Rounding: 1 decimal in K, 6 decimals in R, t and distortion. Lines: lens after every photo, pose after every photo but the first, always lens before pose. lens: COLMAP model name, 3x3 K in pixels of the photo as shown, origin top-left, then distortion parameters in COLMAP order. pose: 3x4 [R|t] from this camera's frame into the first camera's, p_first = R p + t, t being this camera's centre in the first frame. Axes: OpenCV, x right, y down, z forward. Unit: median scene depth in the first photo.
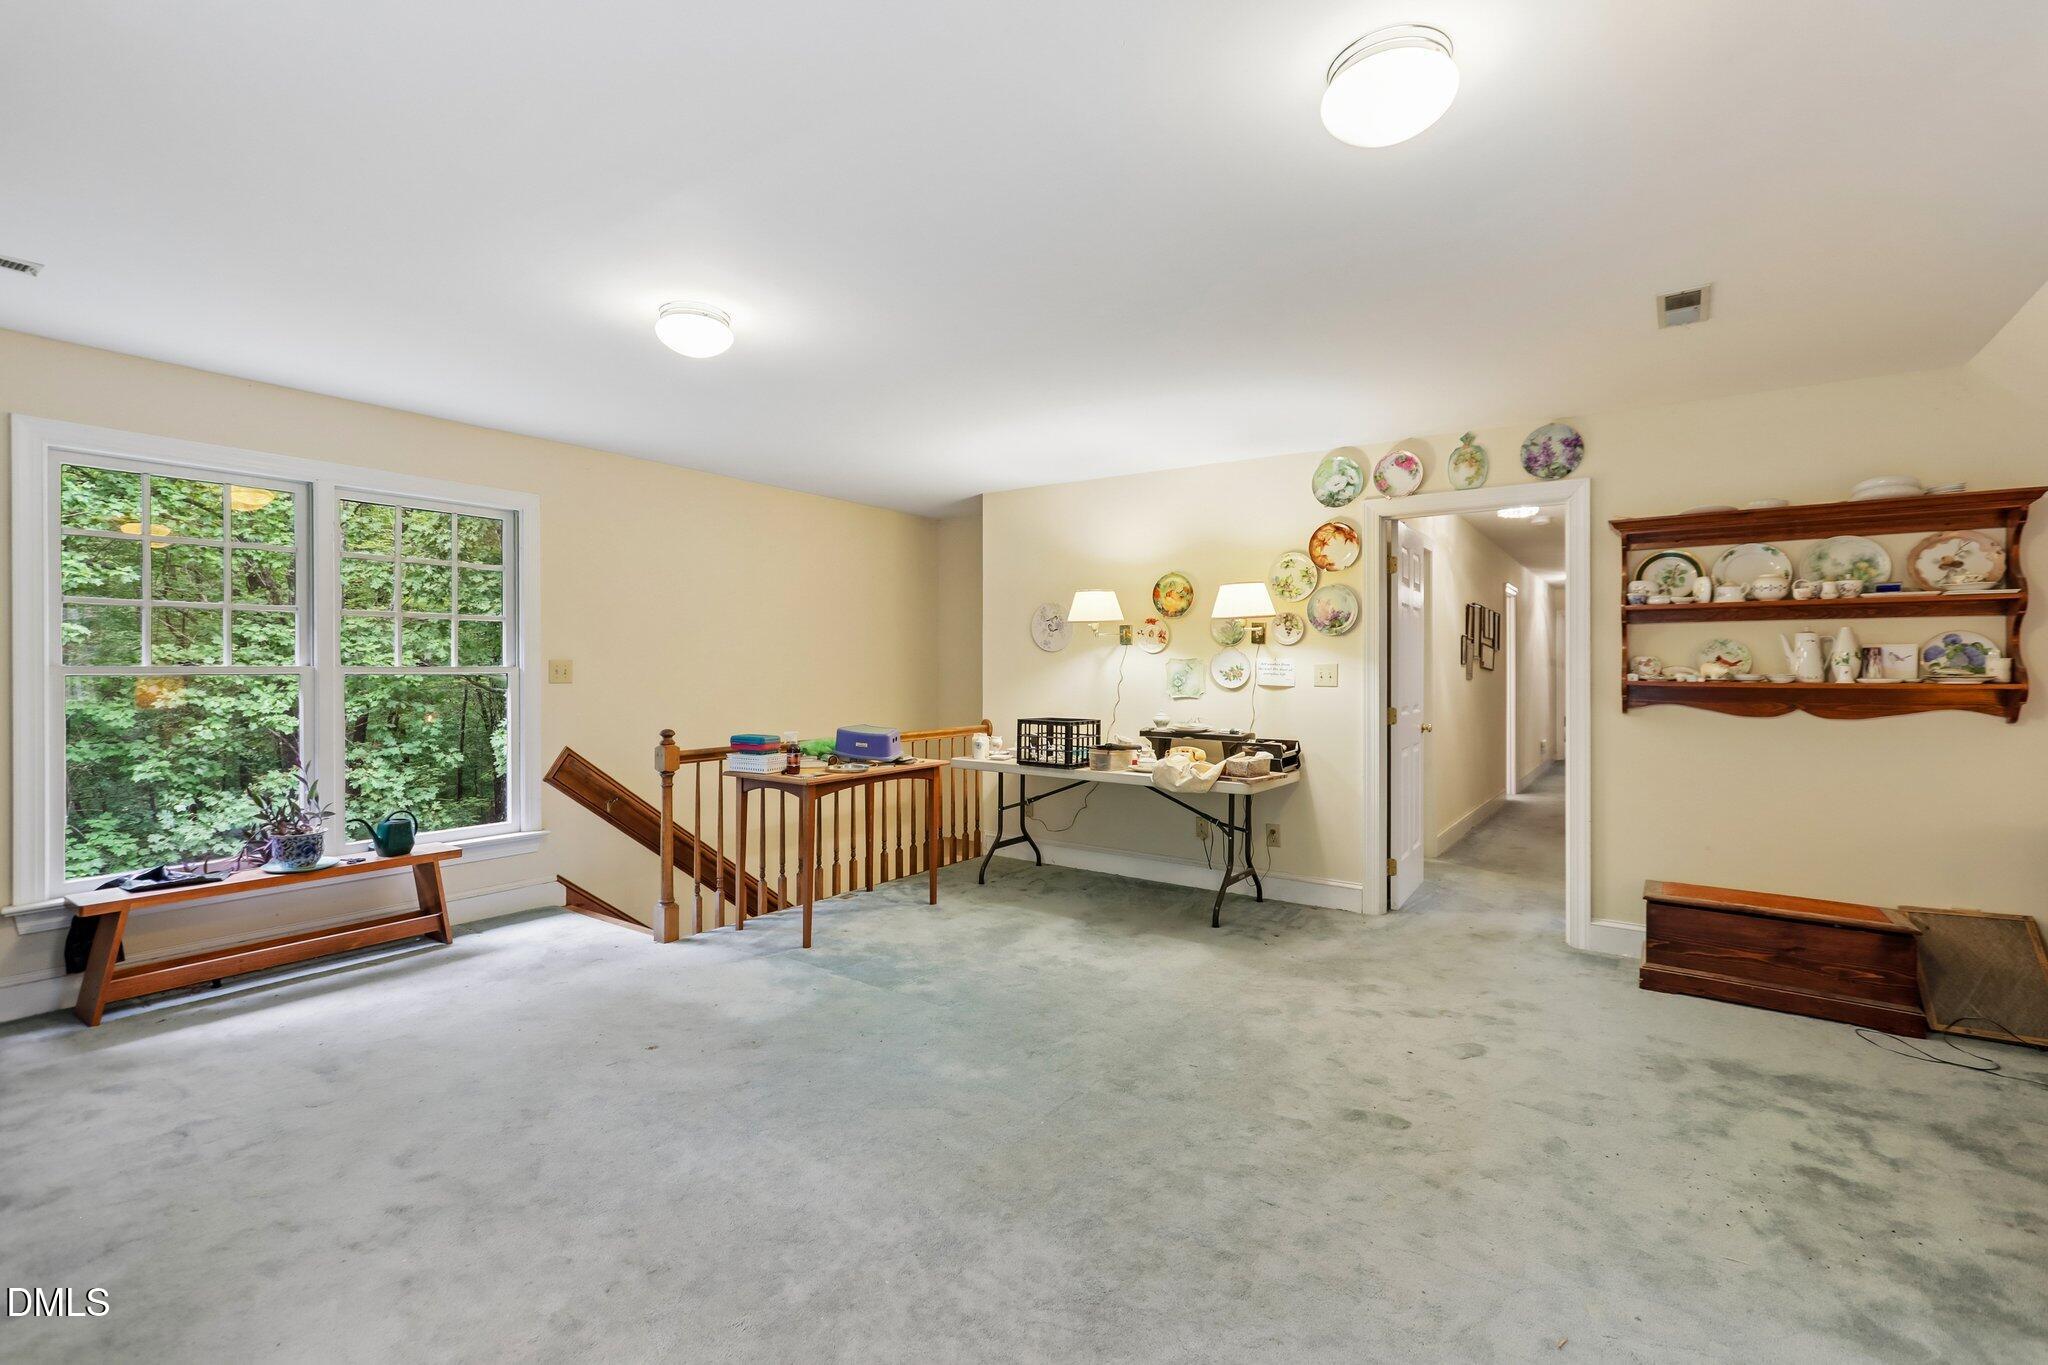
lens RADIAL K [[910.0, 0, 1021.0], [0, 910.0, 668.1], [0, 0, 1]] dist [-0.011208, 0.001600]
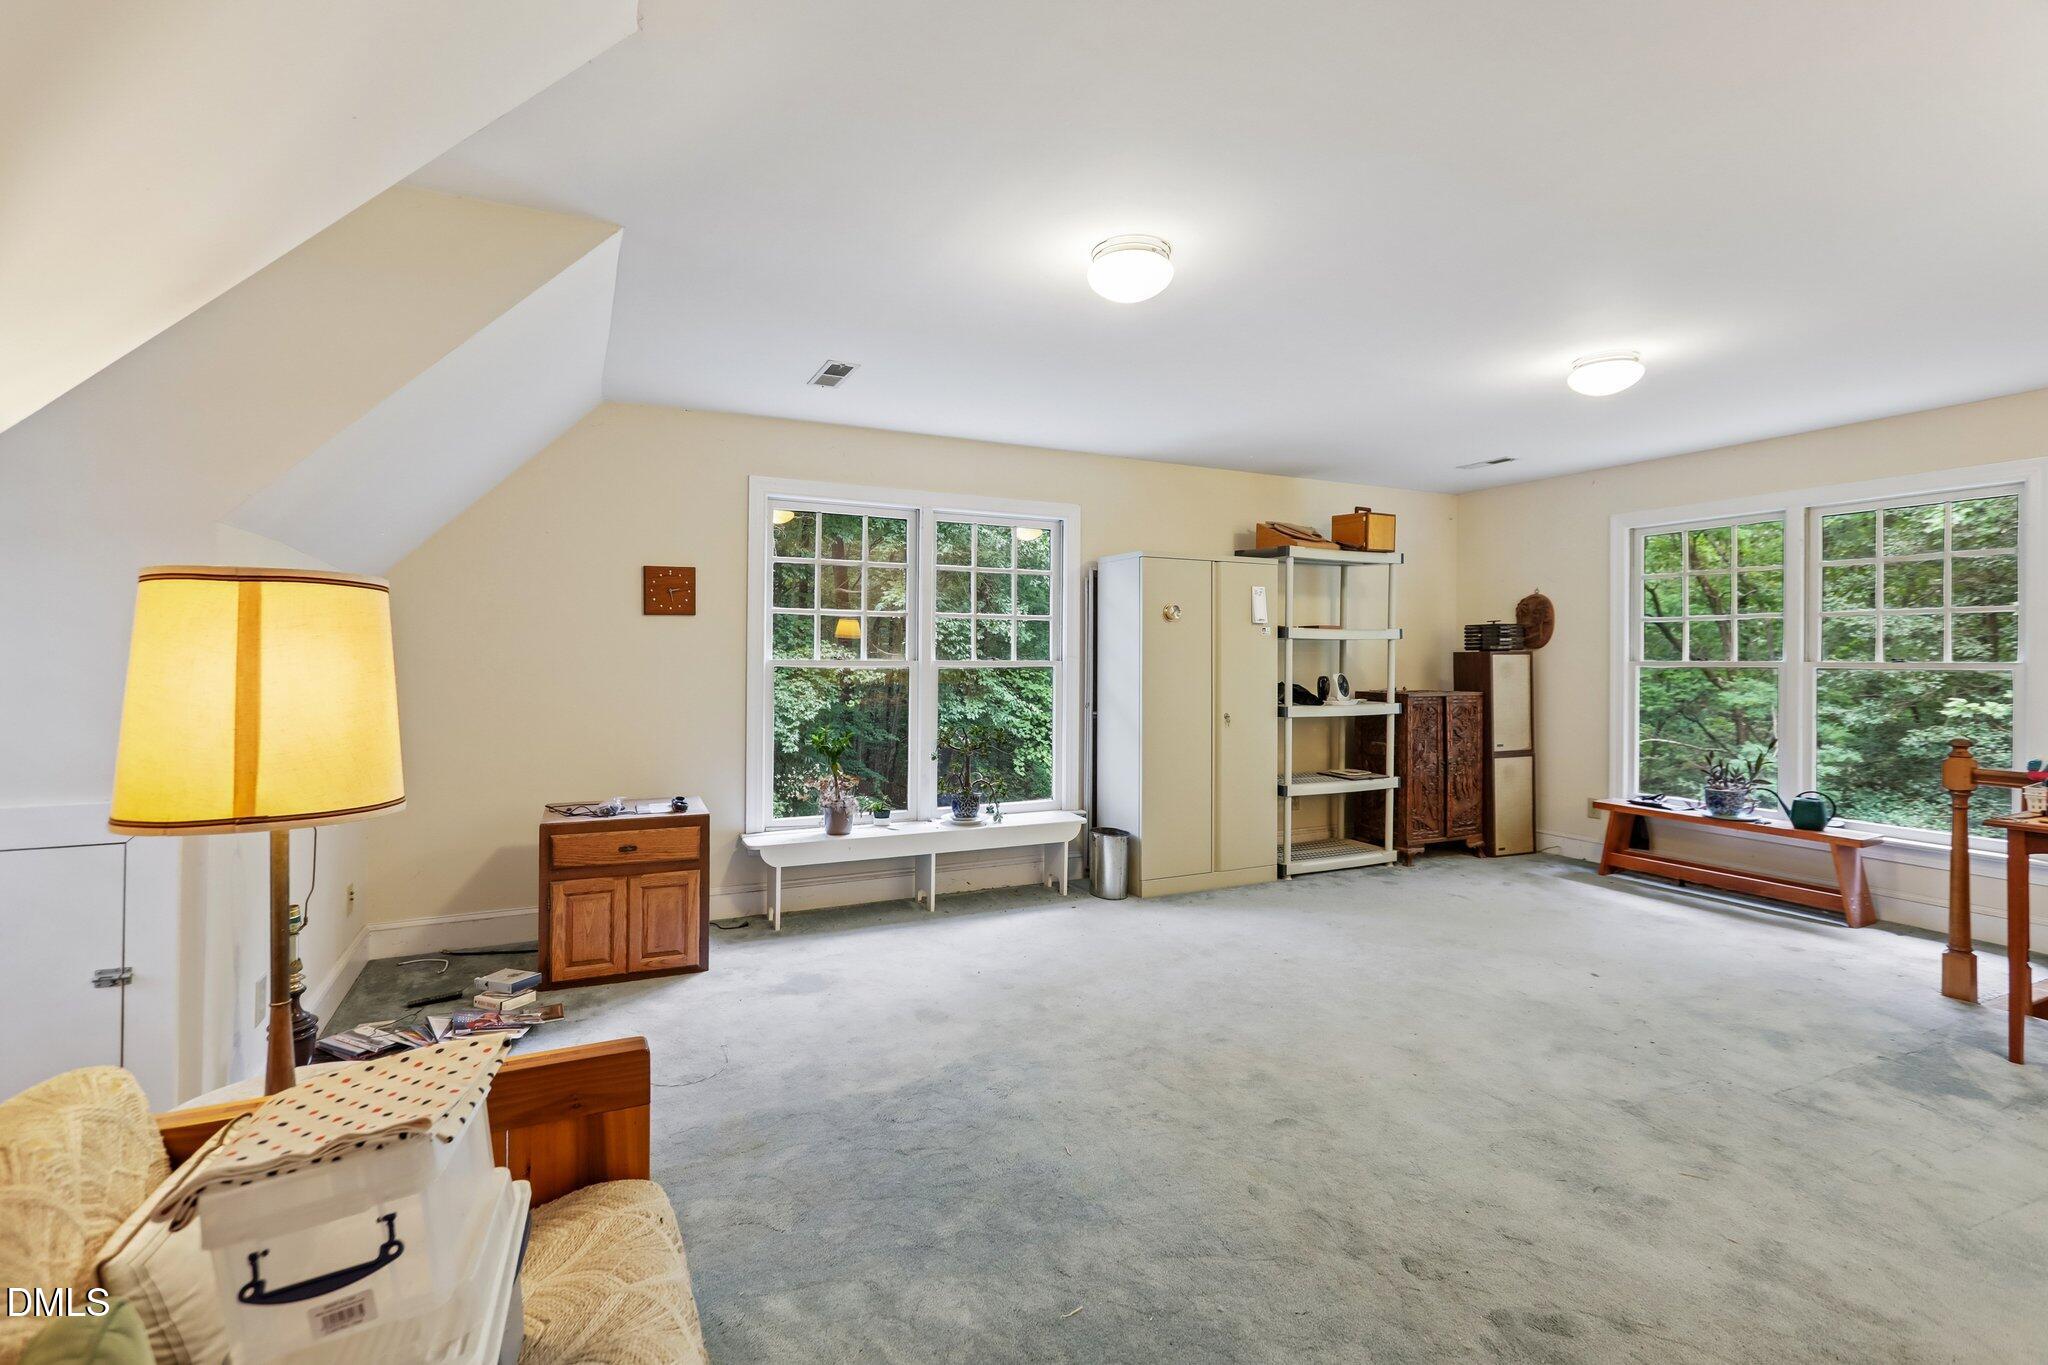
lens RADIAL K [[910.0, 0, 1024.3], [0, 910.0, 668.7], [0, 0, 1]] dist [-0.011208, 0.001600]
pose [[-0.479611, 0.002835, -0.877477, 0.809619], [-0.008022, 0.999939, 0.007615, 0.006050], [0.877445, 0.010691, -0.479558, 0.719759]]
